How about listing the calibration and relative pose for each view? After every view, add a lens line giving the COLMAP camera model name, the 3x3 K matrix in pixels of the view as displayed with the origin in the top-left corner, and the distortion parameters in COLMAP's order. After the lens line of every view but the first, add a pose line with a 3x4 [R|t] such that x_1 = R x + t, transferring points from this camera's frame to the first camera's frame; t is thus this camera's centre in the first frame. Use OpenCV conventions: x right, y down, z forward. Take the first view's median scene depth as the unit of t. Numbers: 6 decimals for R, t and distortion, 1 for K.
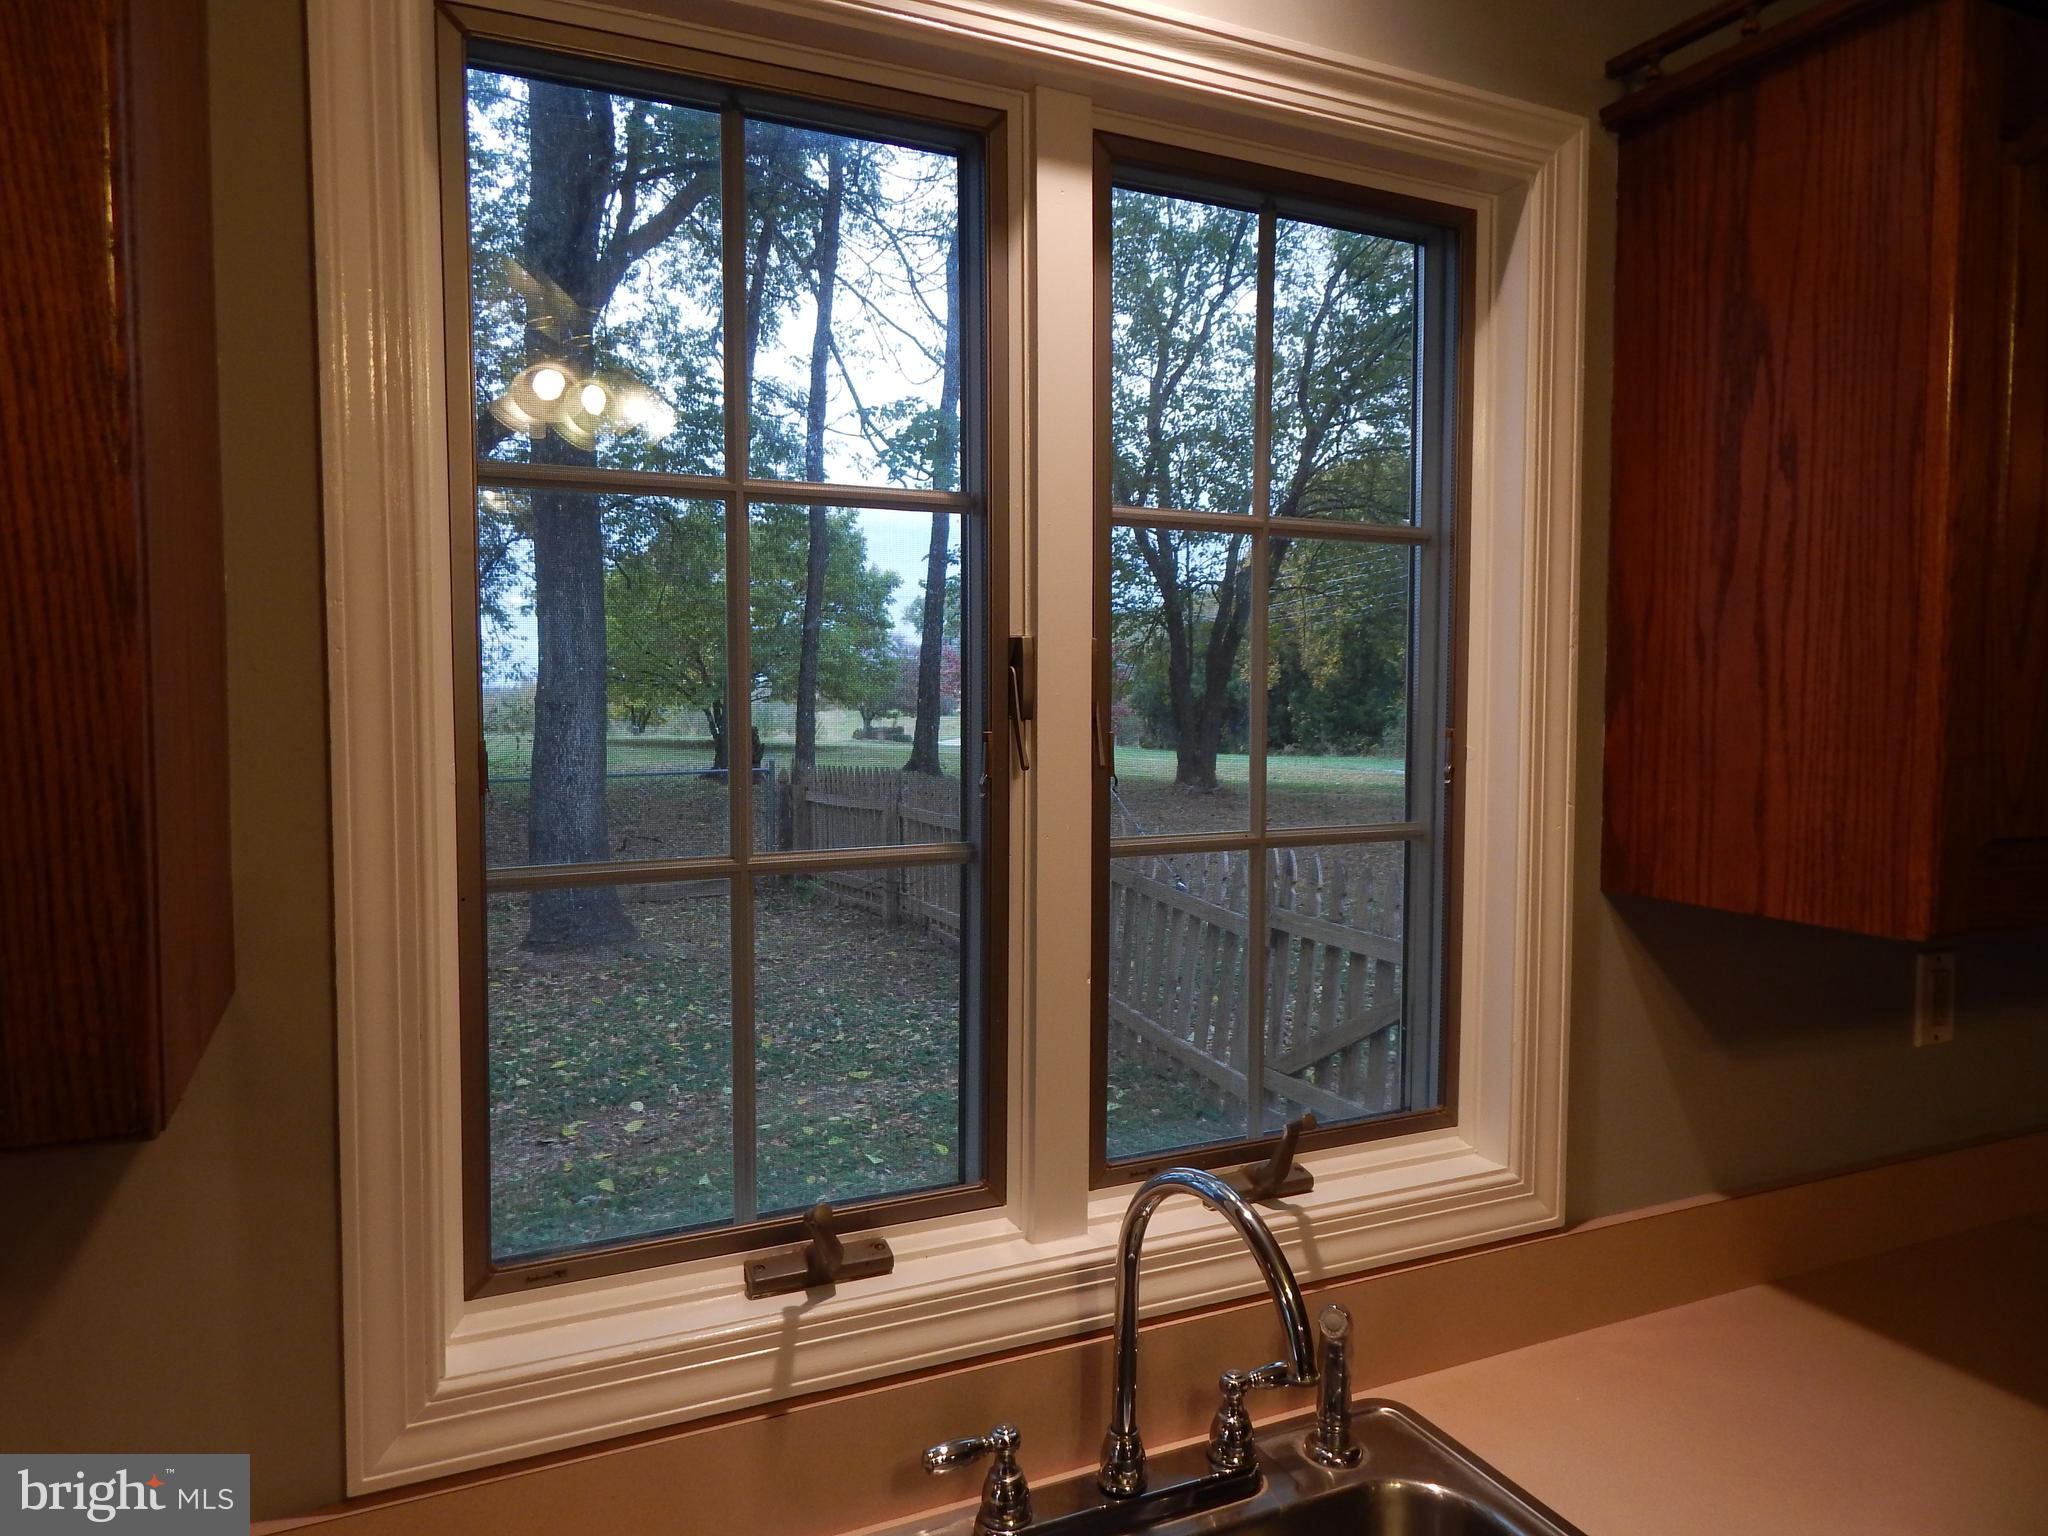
lens RADIAL K [[1371.2, 0, 1018.2], [0, 1371.2, 758.0], [0, 0, 1]] dist [0.027763, -0.019496]
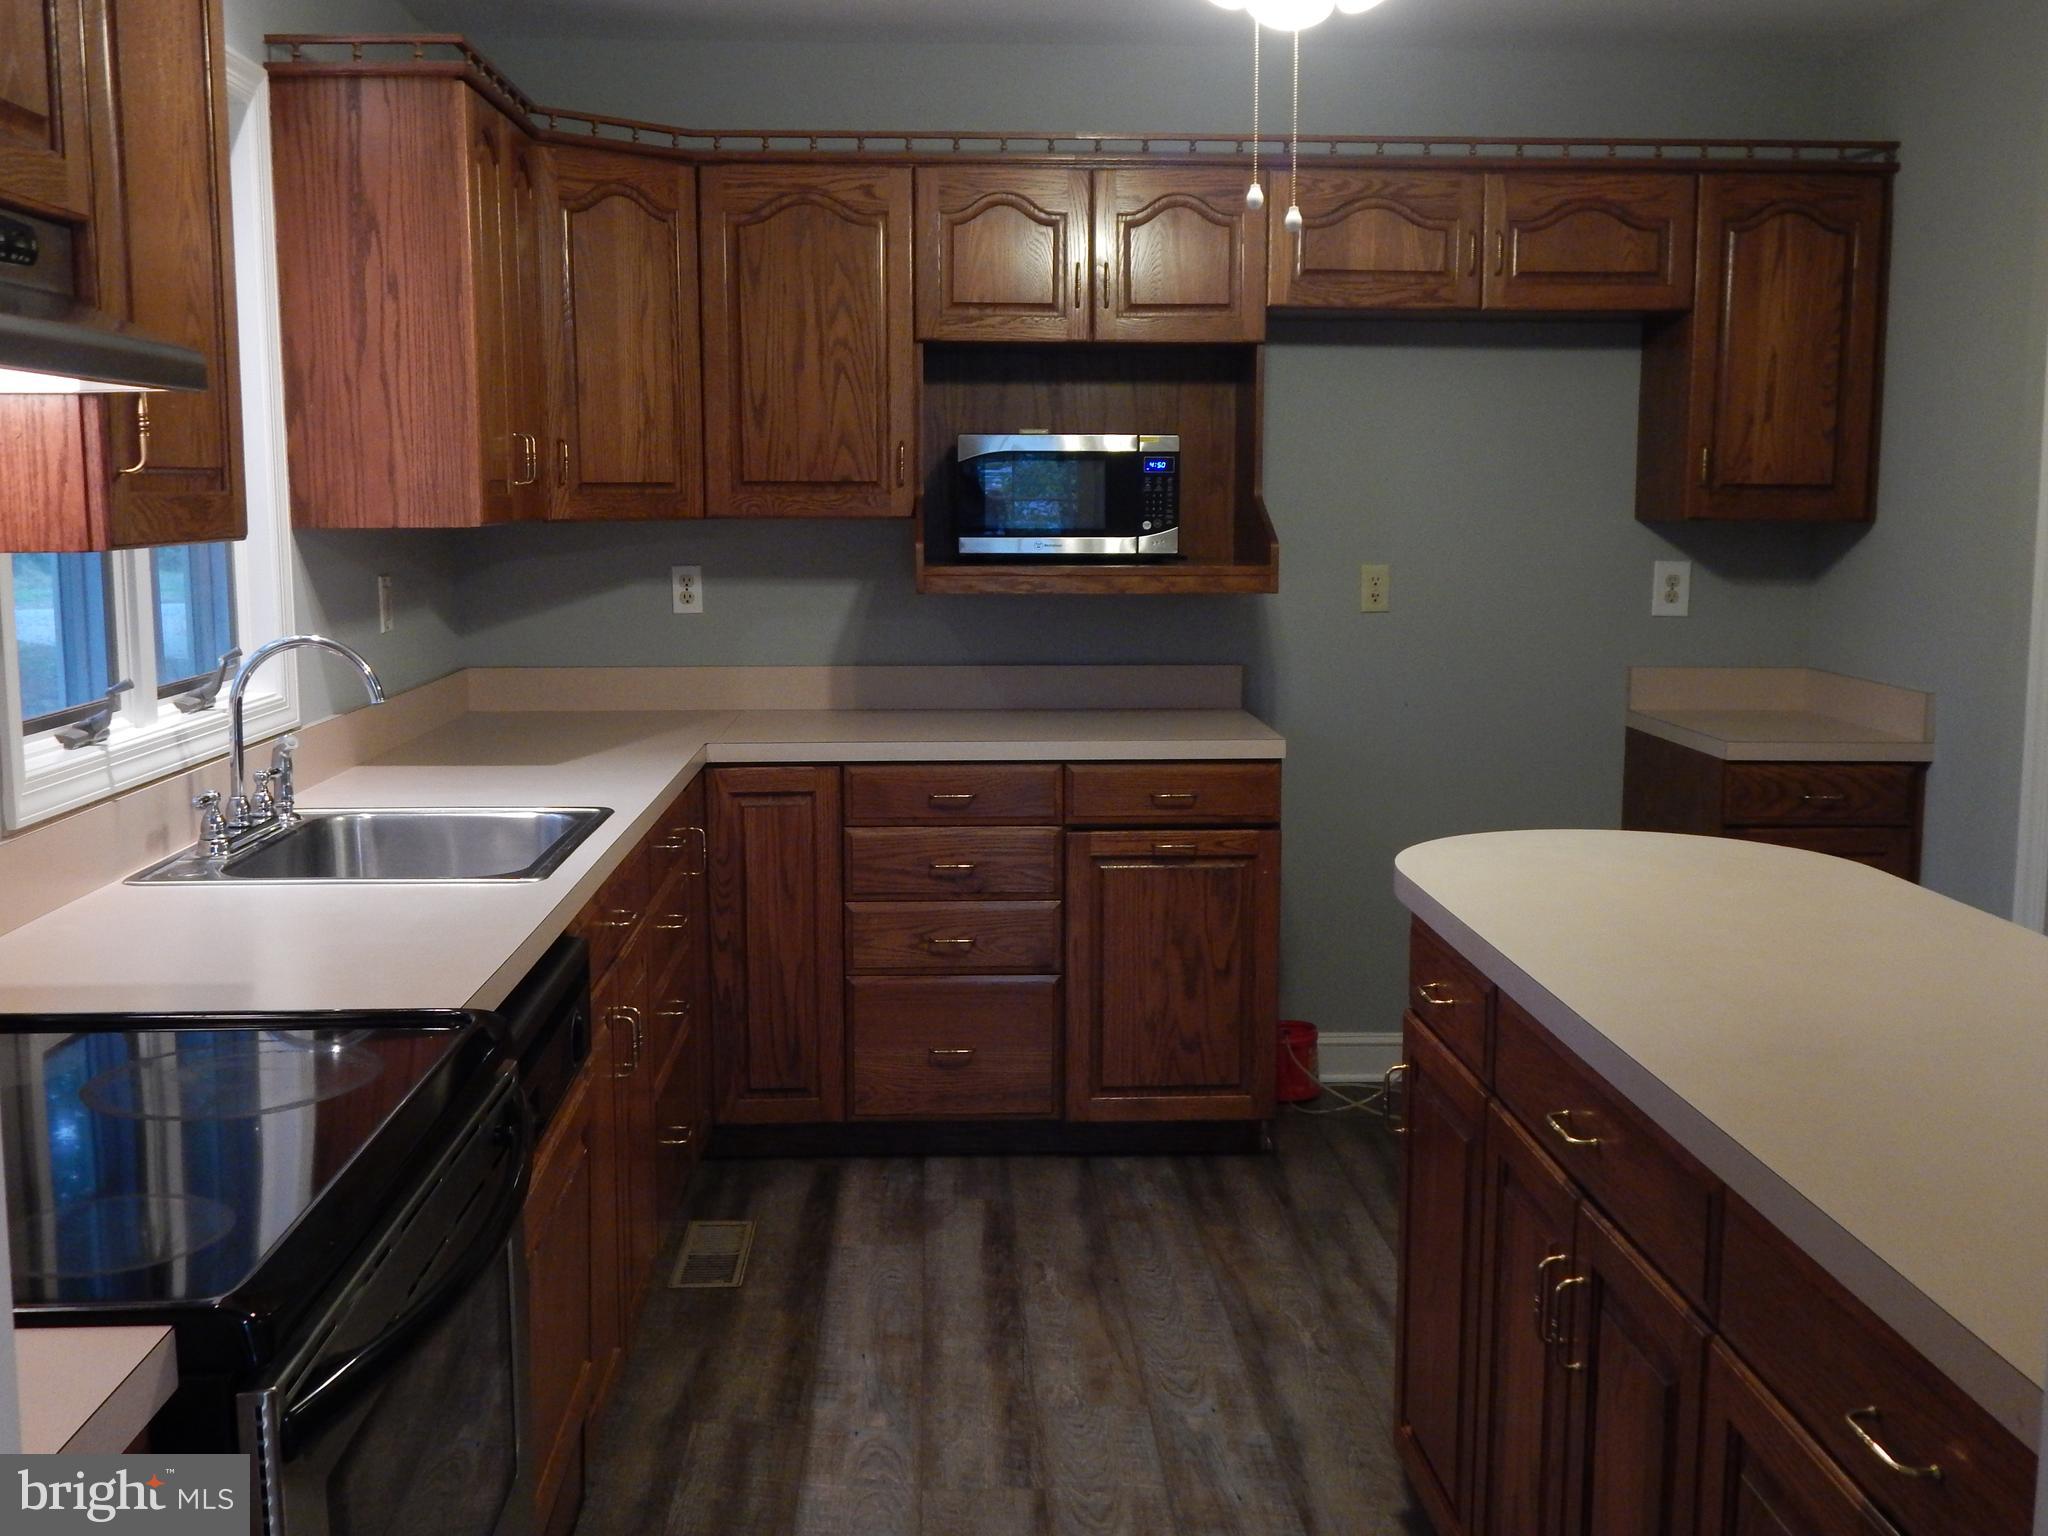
lens RADIAL K [[2028.8, 0, 1024.0], [0, 2028.8, 768.0], [0, 0, 1]] dist [0.004103, -0.013581]
pose [[0.387146, -0.130834, 0.912689, -1.750467], [0.049999, 0.991404, 0.120909, 0.148418], [-0.920662, -0.001176, 0.390359, -0.909849]]
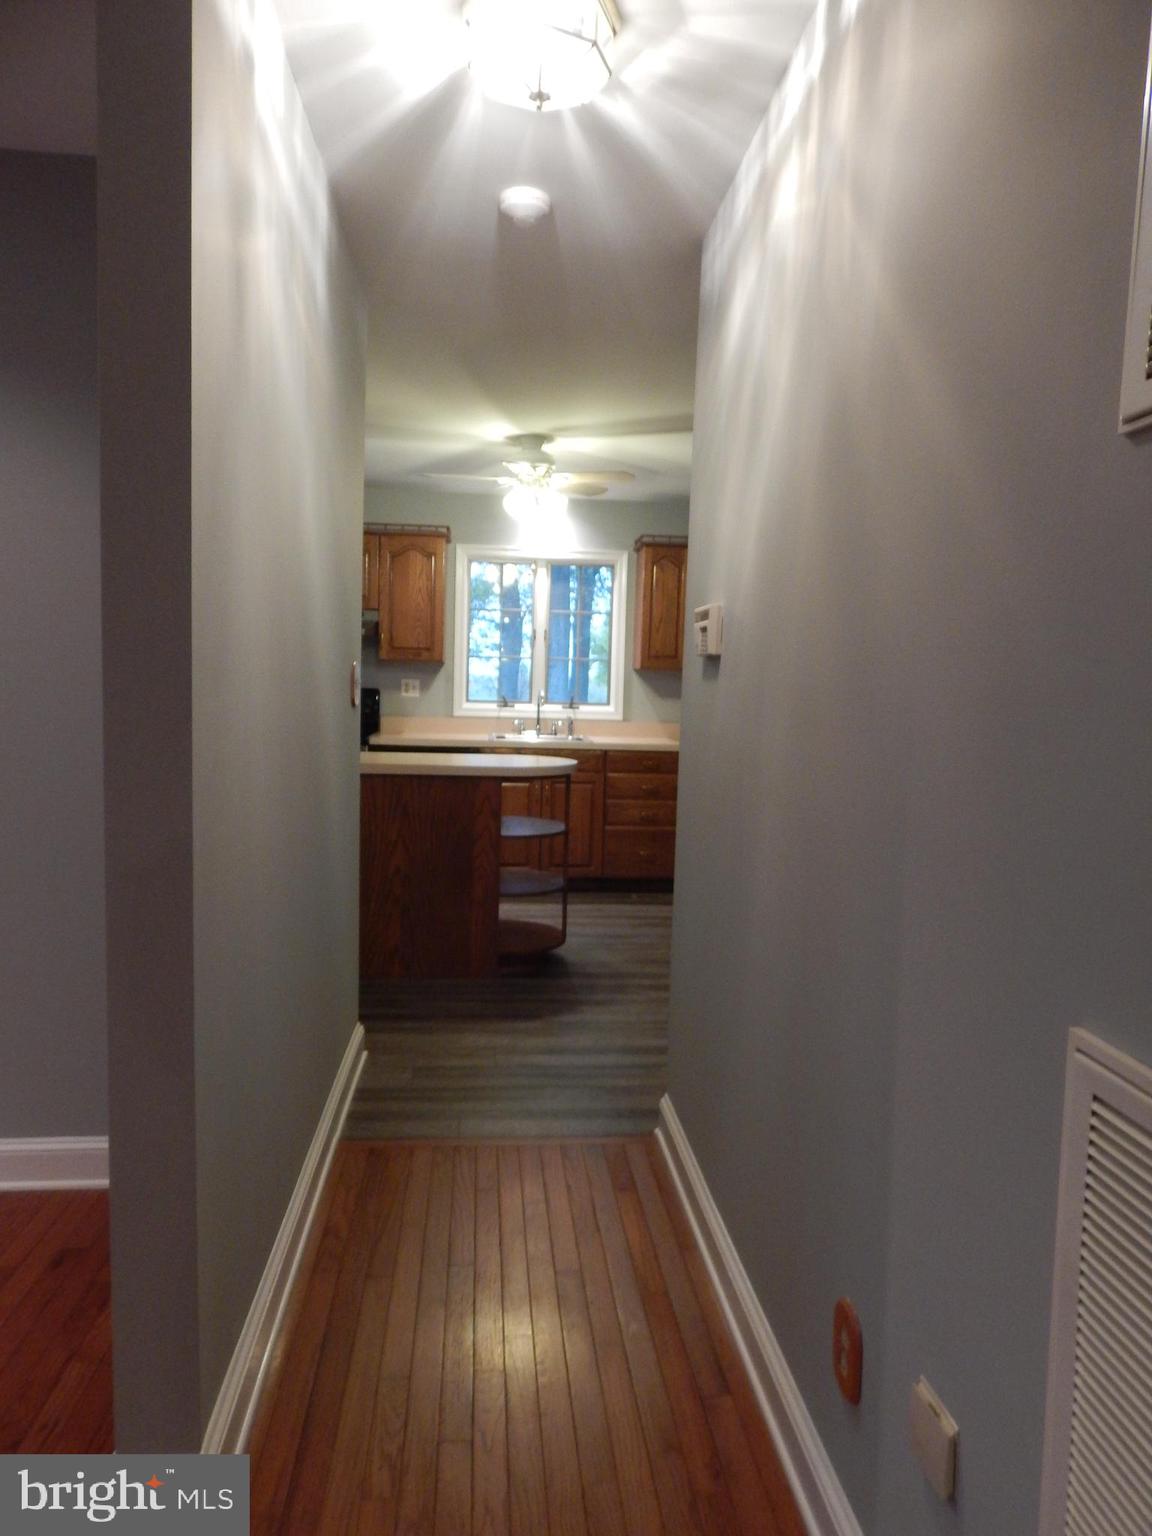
lens RADIAL K [[1028.4, 0, 576.0], [0, 1028.4, 768.0], [0, 0, 1]] dist [0.027763, -0.019496]
pose [[0.940170, 0.053567, -0.336469, 2.055878], [-0.042975, 0.998320, 0.038854, 0.429336], [0.337985, -0.022070, 0.940893, -4.087016]]
